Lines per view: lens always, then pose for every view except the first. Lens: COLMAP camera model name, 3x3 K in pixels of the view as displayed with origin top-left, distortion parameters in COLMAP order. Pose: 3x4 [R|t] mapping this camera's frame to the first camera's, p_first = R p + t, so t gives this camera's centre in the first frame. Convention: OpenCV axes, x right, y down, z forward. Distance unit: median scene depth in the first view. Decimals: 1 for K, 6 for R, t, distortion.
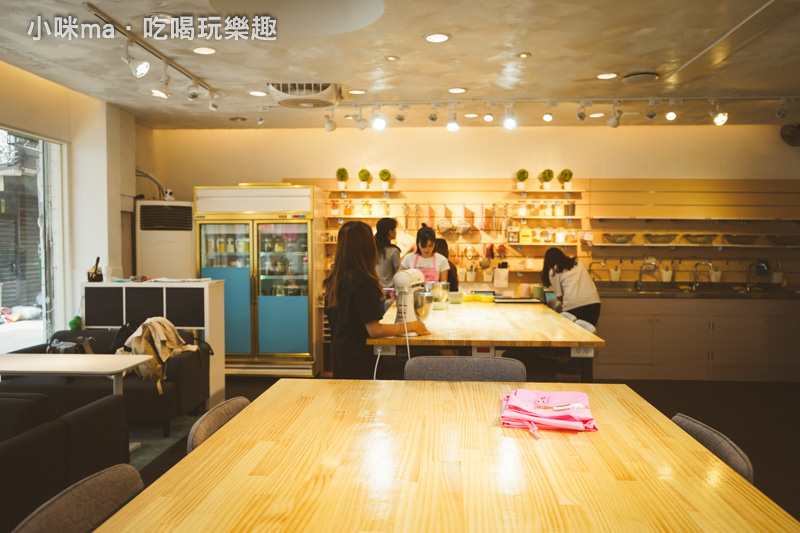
lens RADIAL K [[644.7, 0, 401.9], [0, 644.7, 264.0], [0, 0, 1]] dist [-0.006893, 0.004582]
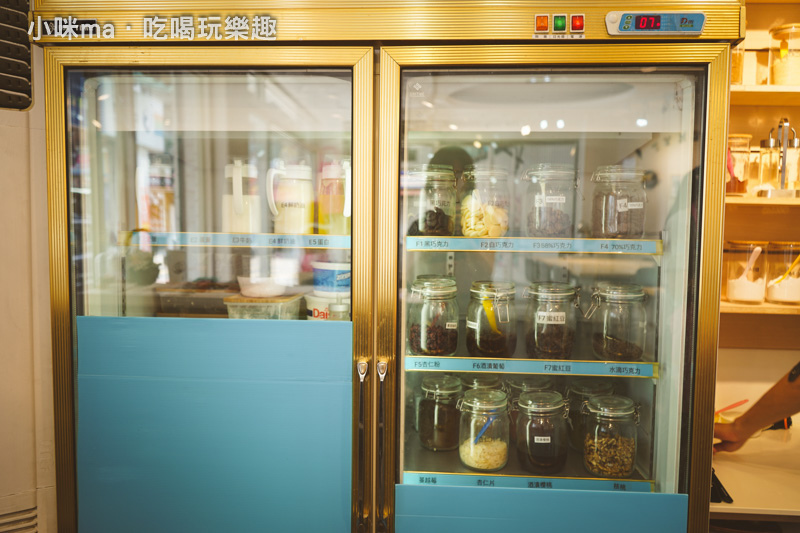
lens RADIAL K [[644.7, 0, 401.9], [0, 644.7, 264.0], [0, 0, 1]] dist [-0.006893, 0.004582]
pose [[0.999864, 0.016454, -0.001042, -0.208308], [-0.016404, 0.999173, 0.037203, -0.016001], [0.001653, -0.037181, 0.999307, 0.771807]]
